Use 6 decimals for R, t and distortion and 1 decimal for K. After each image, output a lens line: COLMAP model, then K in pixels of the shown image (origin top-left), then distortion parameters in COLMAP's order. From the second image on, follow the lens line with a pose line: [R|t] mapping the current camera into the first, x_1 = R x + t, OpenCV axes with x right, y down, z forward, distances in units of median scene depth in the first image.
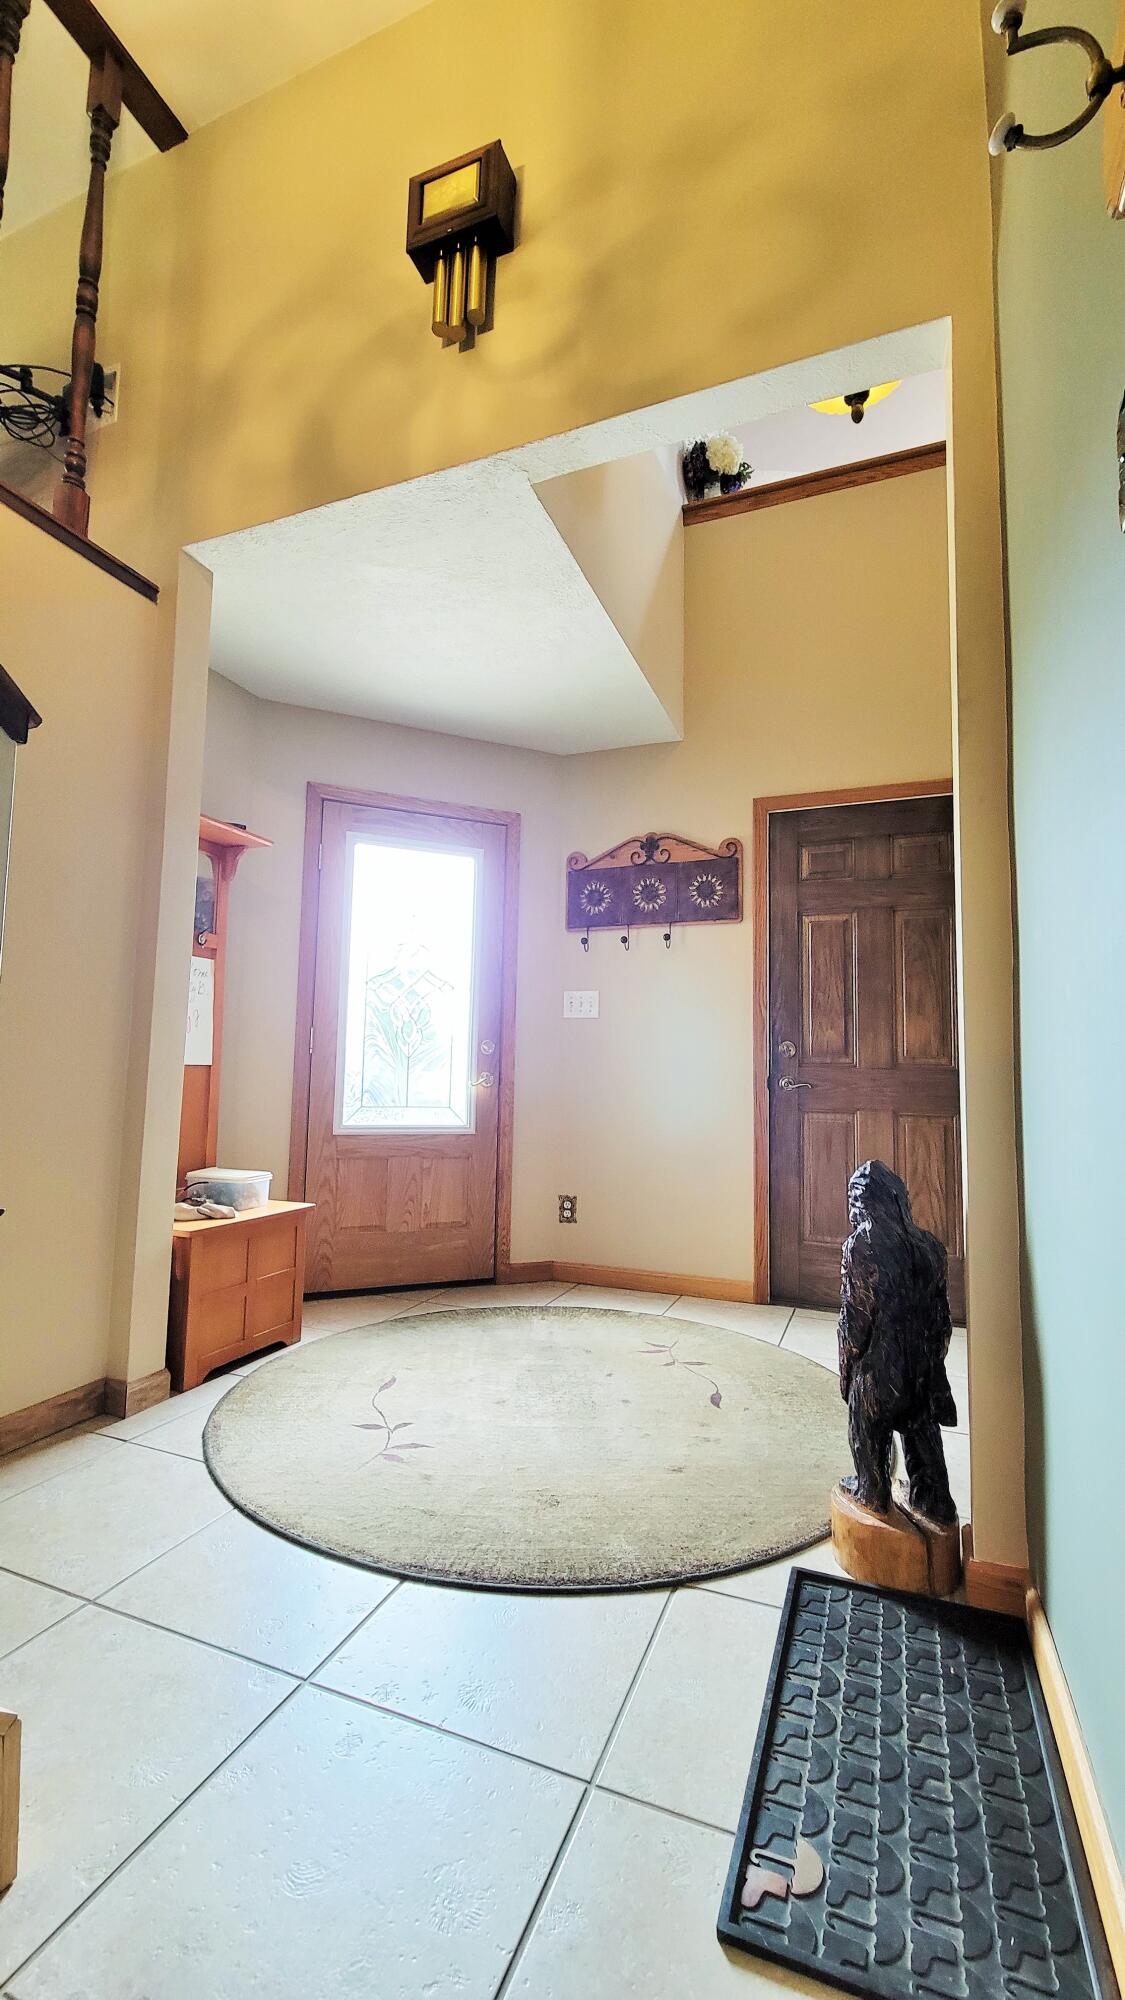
lens RADIAL K [[820.5, 0, 561.2], [0, 820.5, 998.4], [0, 0, 1]] dist [0.000515, -0.001176]
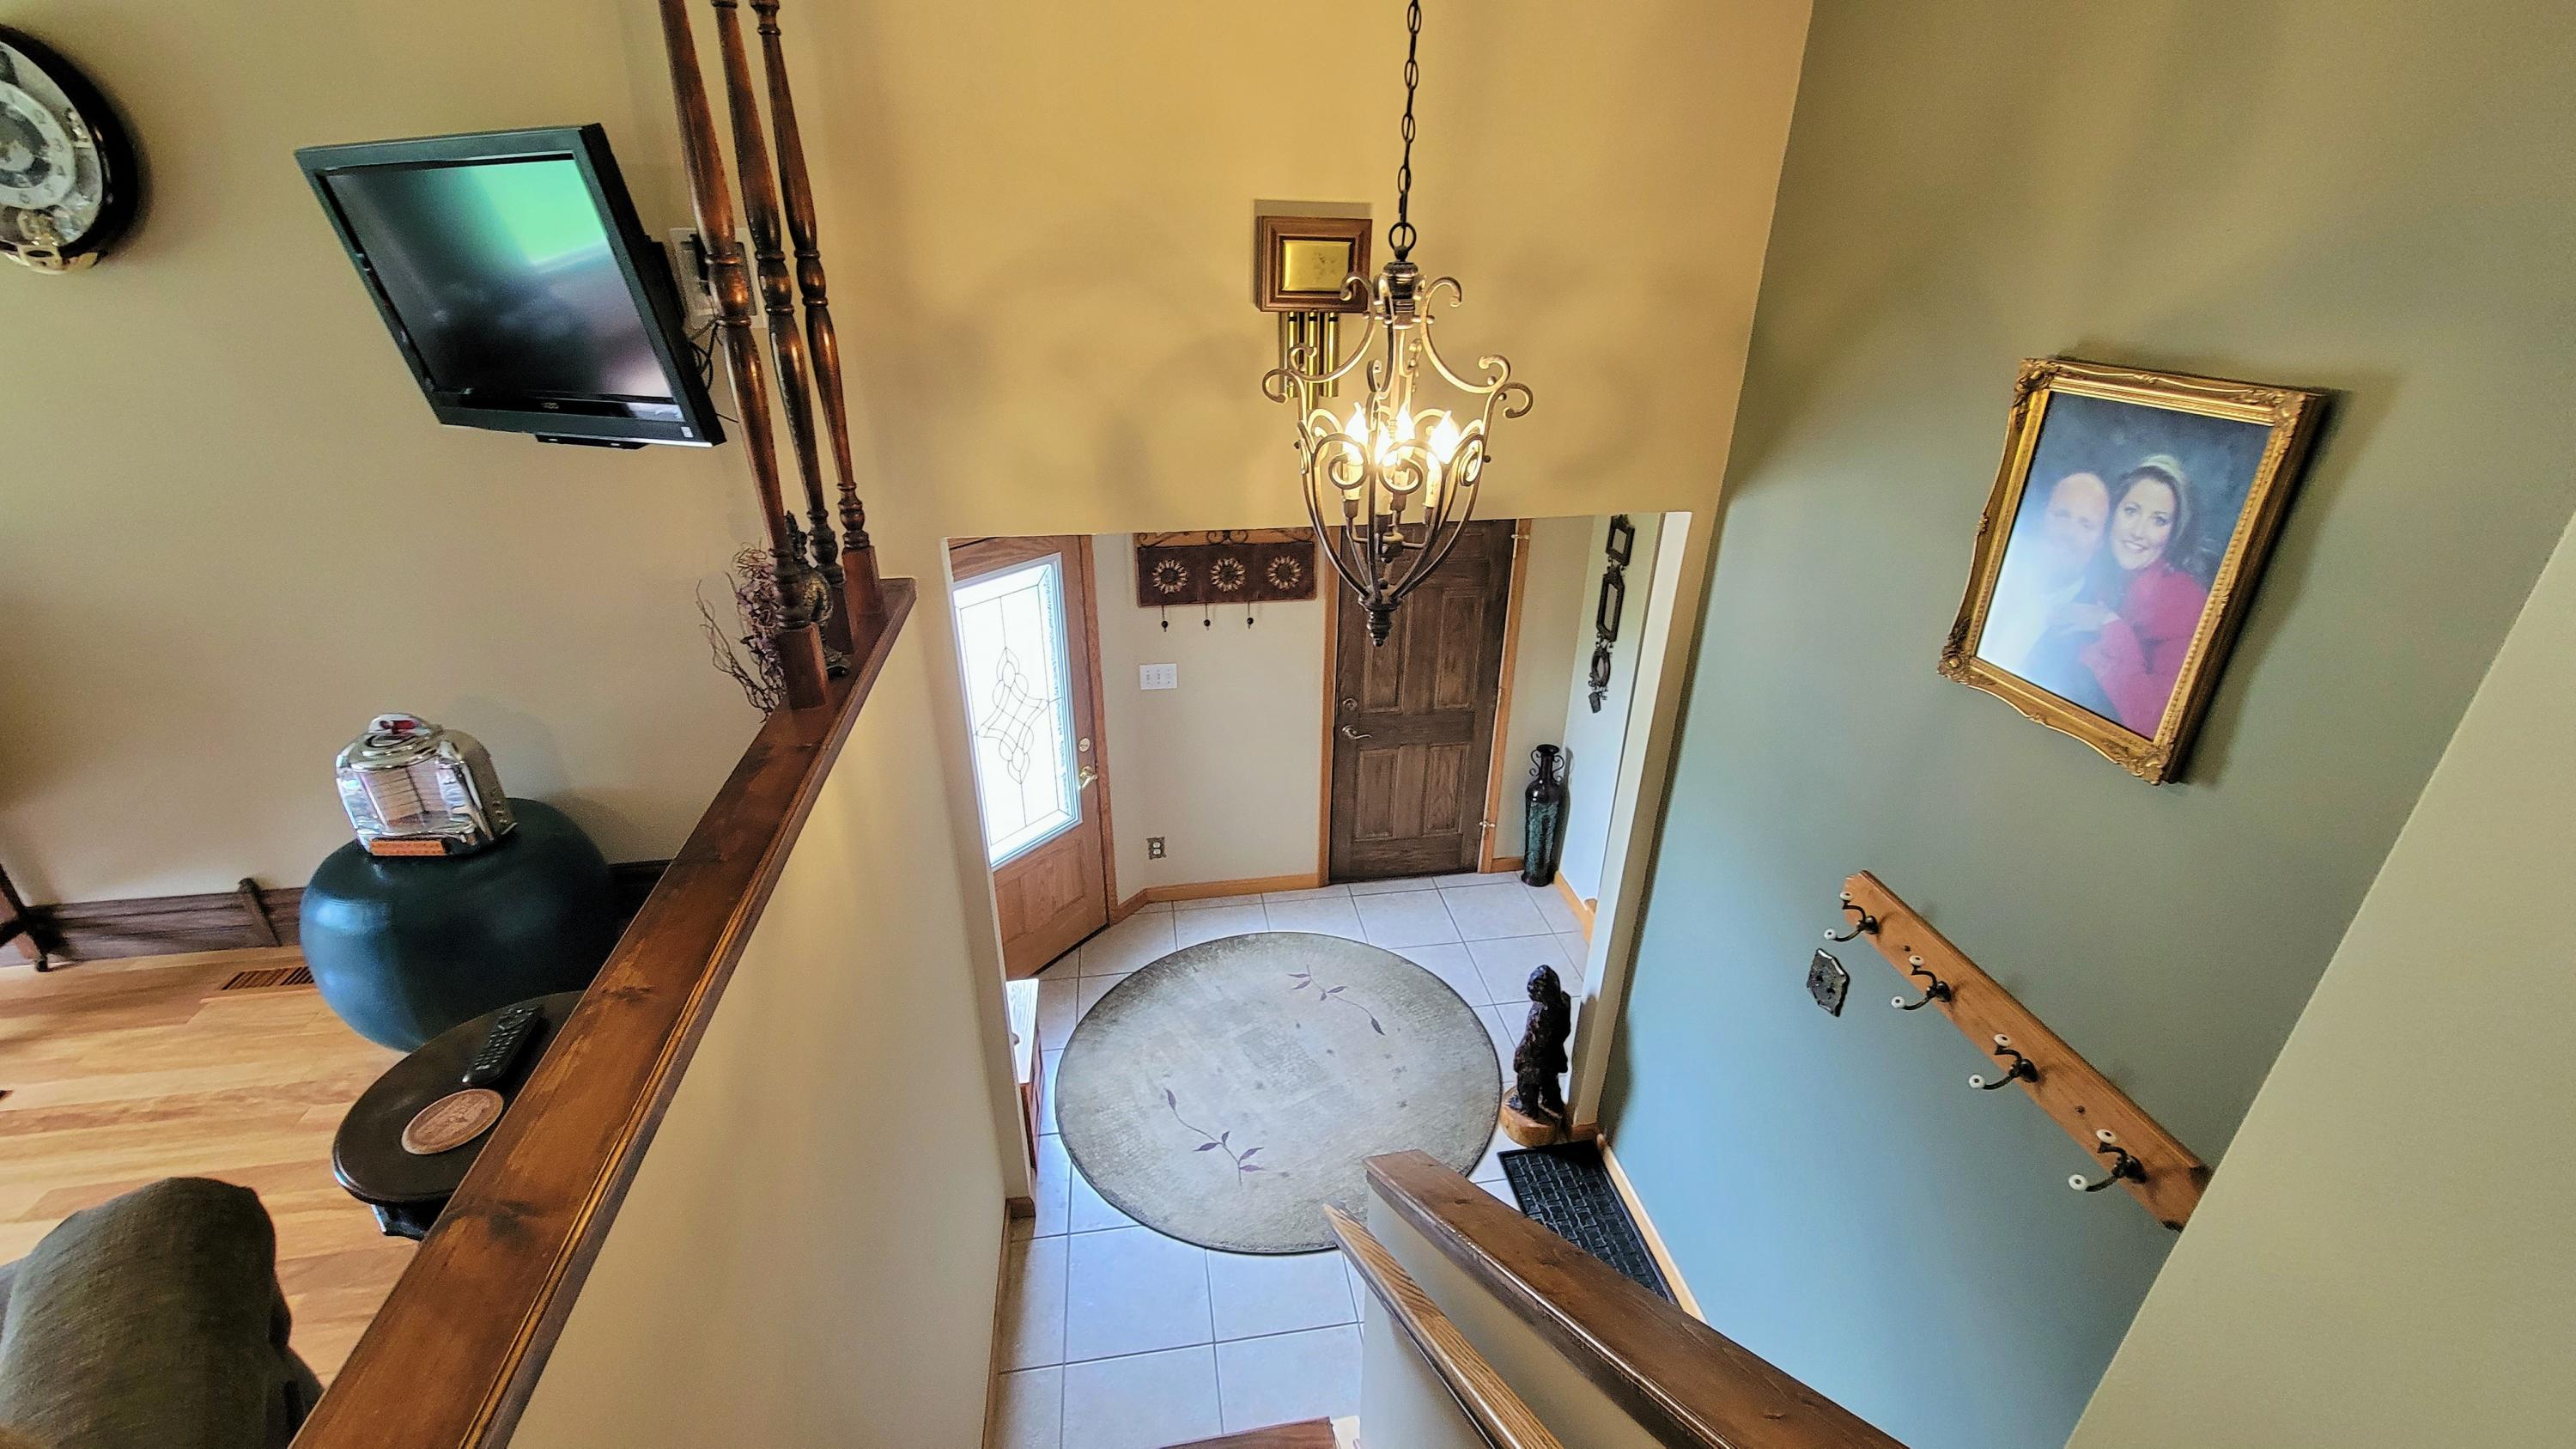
lens RADIAL K [[1056.9, 0, 1304.3], [0, 1056.9, 728.1], [0, 0, 1]] dist [0.000515, -0.001176]
pose [[0.853202, -0.230085, 0.468089, -0.498318], [-0.050005, 0.857225, 0.512509, -0.685707], [-0.519178, -0.460680, 0.719880, -0.065499]]
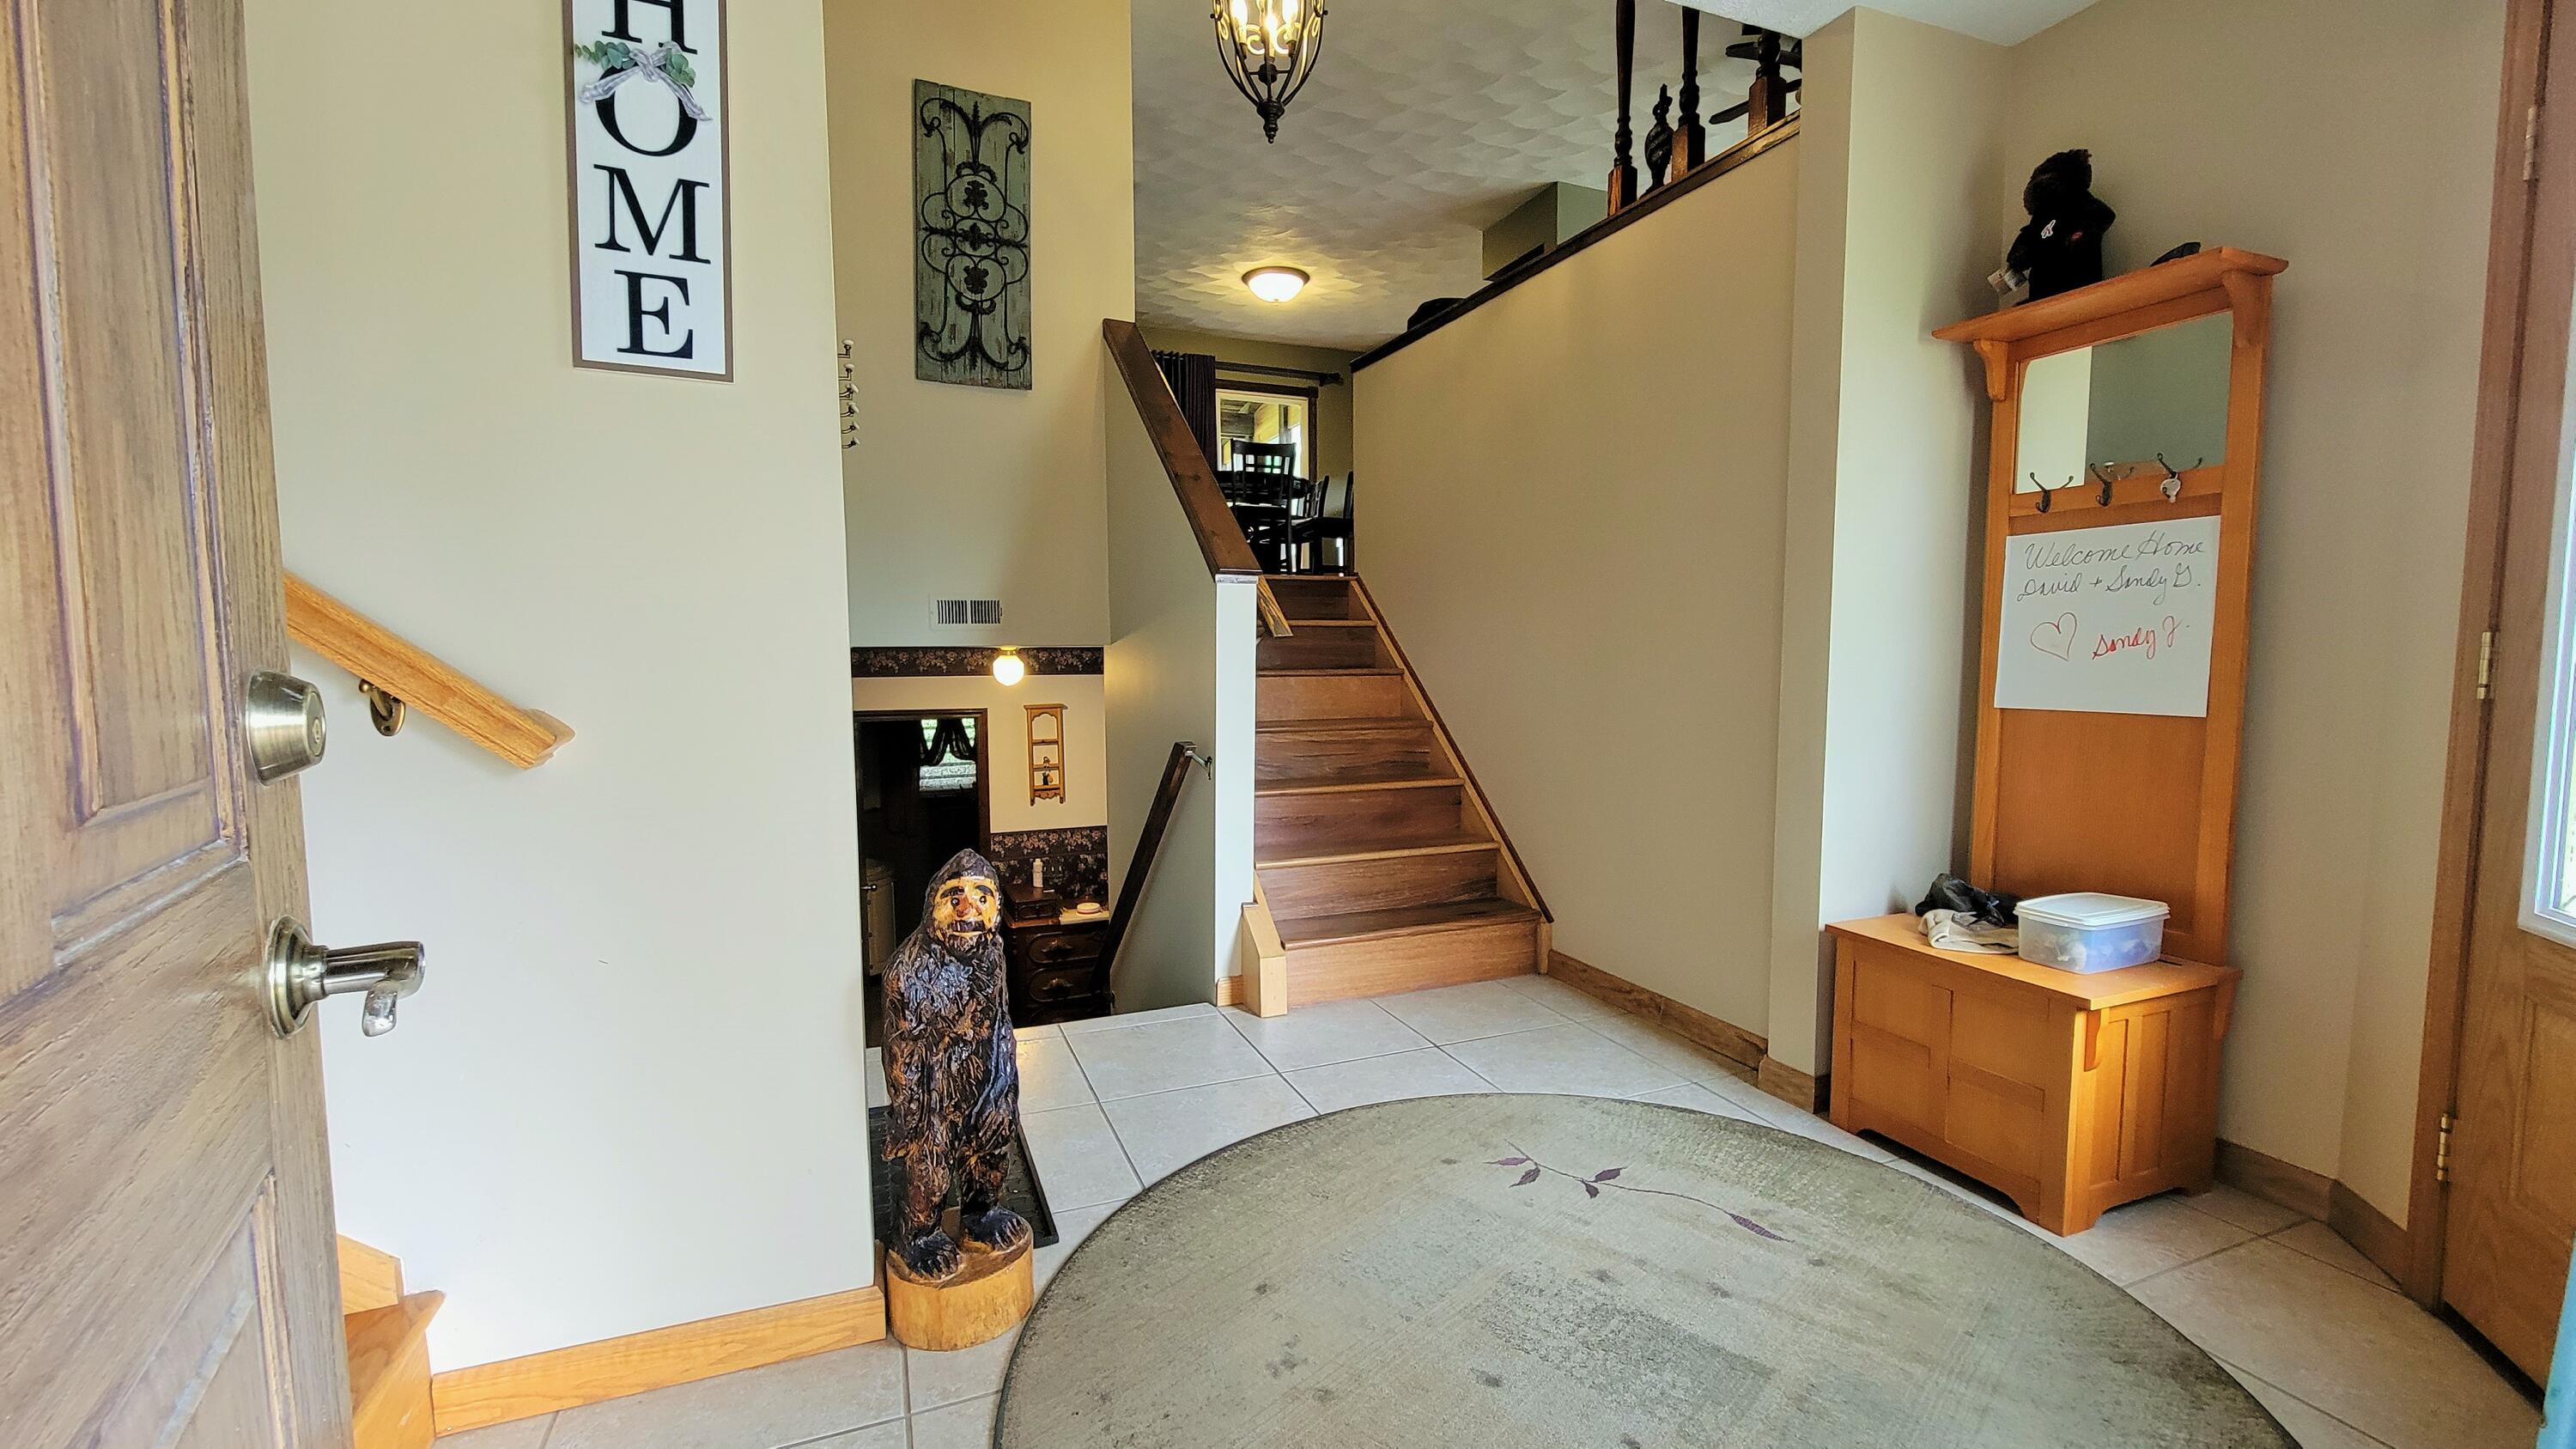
lens RADIAL K [[1056.9, 0, 1288.8], [0, 1056.9, 726.0], [0, 0, 1]] dist [0.000515, -0.001176]
pose [[-0.719267, 0.037391, -0.693726, 0.422683], [0.056029, 0.998420, -0.004278, 0.049966], [0.692470, -0.041946, -0.720226, 0.961963]]
